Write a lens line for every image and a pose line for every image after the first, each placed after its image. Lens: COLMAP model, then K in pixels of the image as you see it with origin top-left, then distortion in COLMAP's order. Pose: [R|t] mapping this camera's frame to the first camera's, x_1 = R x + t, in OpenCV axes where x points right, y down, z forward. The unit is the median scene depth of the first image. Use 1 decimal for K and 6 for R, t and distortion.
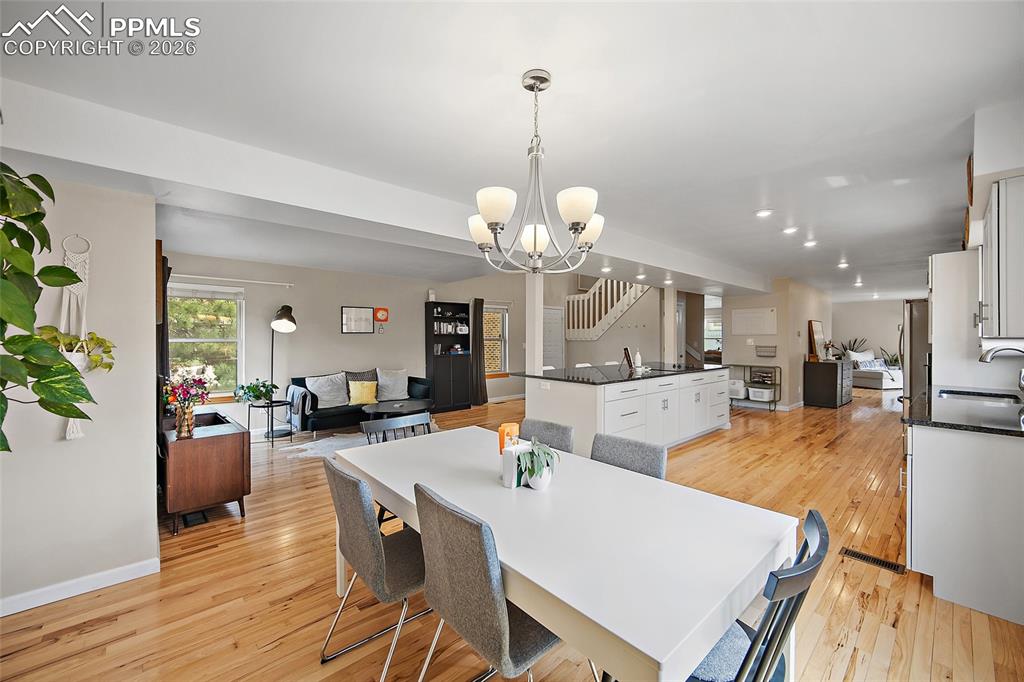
lens RADIAL K [[405.2, 0, 508.0], [0, 405.2, 335.4], [0, 0, 1]] dist [0.000629, -0.000196]
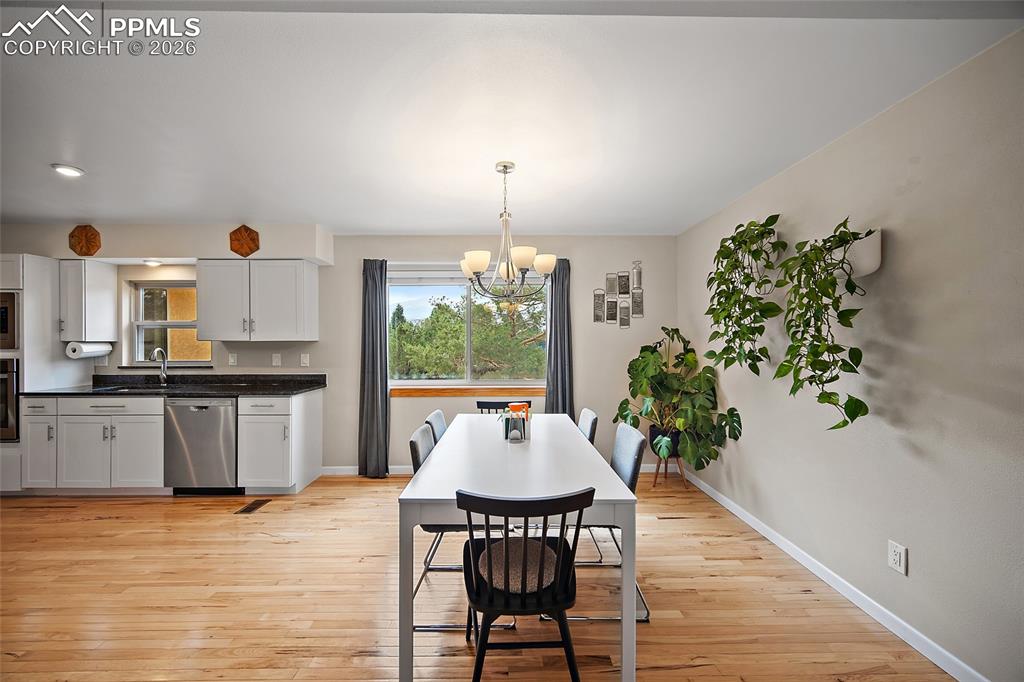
lens RADIAL K [[394.5, 0, 512.0], [0, 394.5, 341.0], [0, 0, 1]] dist [-0.011433, -0.000085]
pose [[-0.760848, 0.001152, 0.648930, -0.198297], [-0.003025, 0.999981, -0.005323, 0.002510], [-0.648924, -0.006013, -0.760830, 0.470809]]
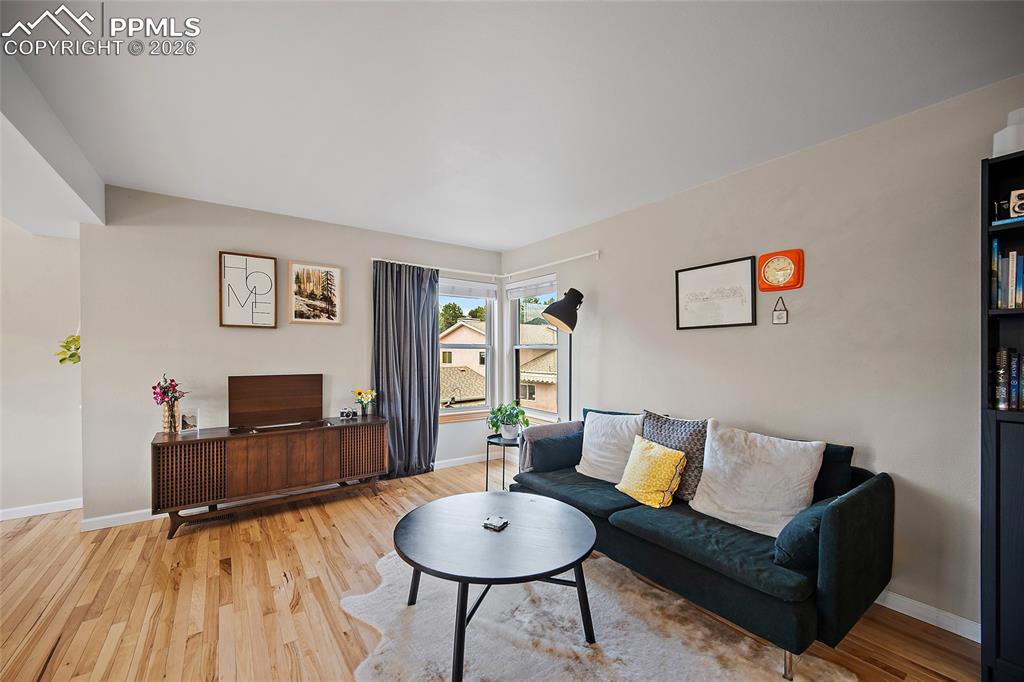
lens RADIAL K [[408.1, 0, 510.2], [0, 408.1, 349.4], [0, 0, 1]] dist [-0.000703, 0.000064]
pose [[-0.121737, -0.003021, -0.992558, 0.059478], [0.005314, 0.999979, -0.003696, 0.015068], [0.992548, -0.005724, -0.121719, 0.745668]]
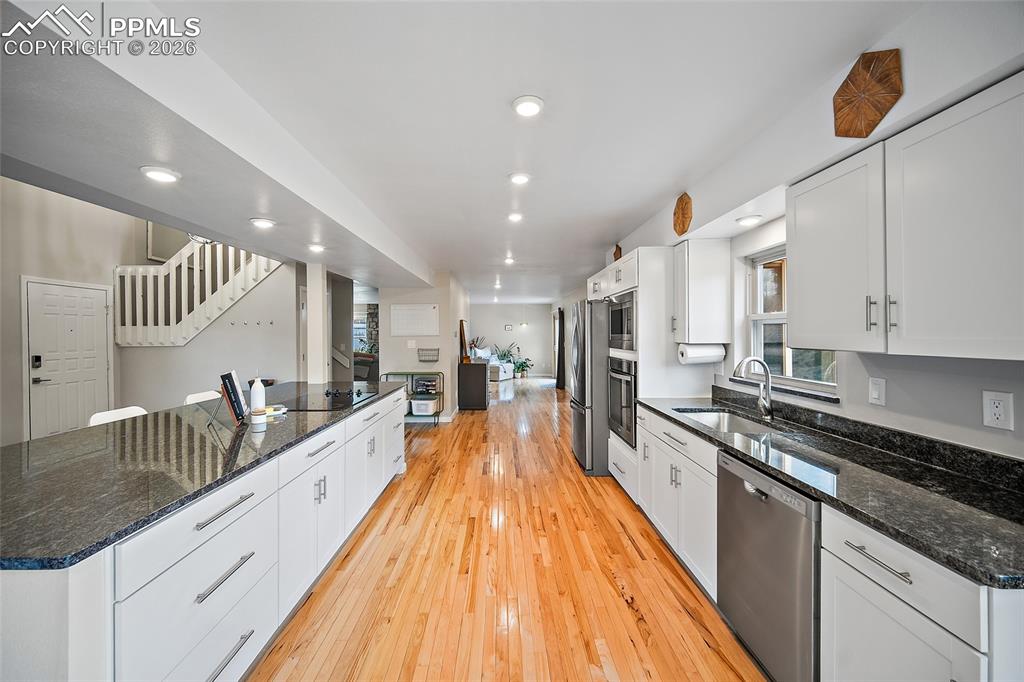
lens RADIAL K [[405.2, 0, 508.0], [0, 405.2, 335.4], [0, 0, 1]] dist [0.000629, -0.000196]
pose [[0.657200, -0.007752, 0.753677, 0.106632], [0.001256, 0.999957, 0.009190, -0.009846], [-0.753715, -0.005093, 0.657181, 0.319308]]
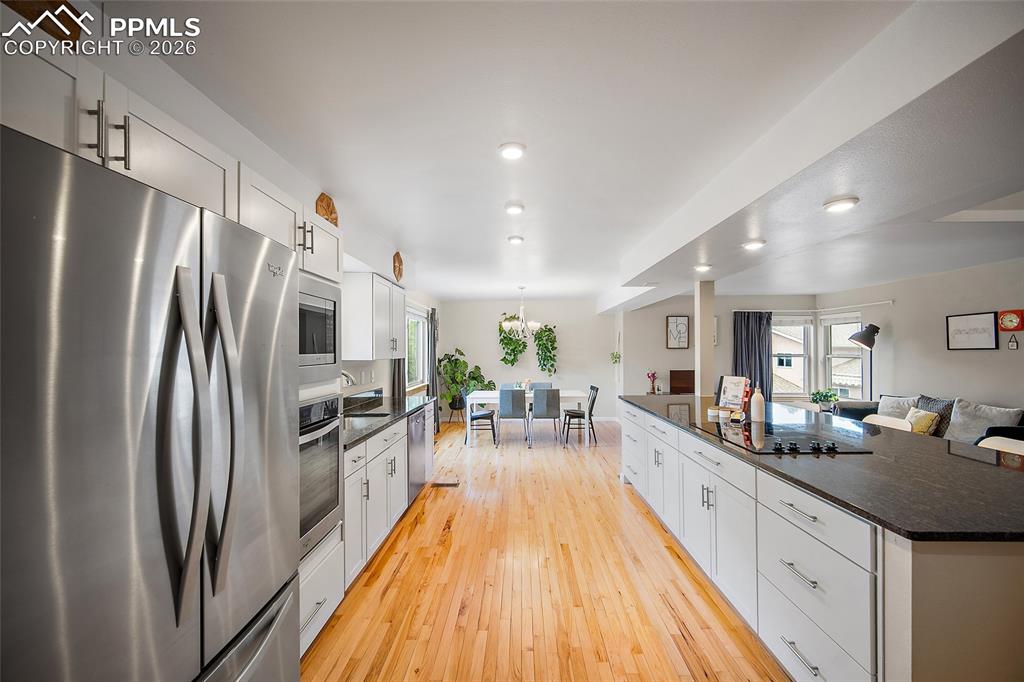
lens RADIAL K [[408.1, 0, 510.2], [0, 408.1, 349.4], [0, 0, 1]] dist [-0.000703, 0.000064]
pose [[-0.687606, 0.001001, -0.726083, 0.650757], [0.008396, 0.999943, -0.006572, -0.007034], [0.726035, -0.010616, -0.687576, 0.794875]]
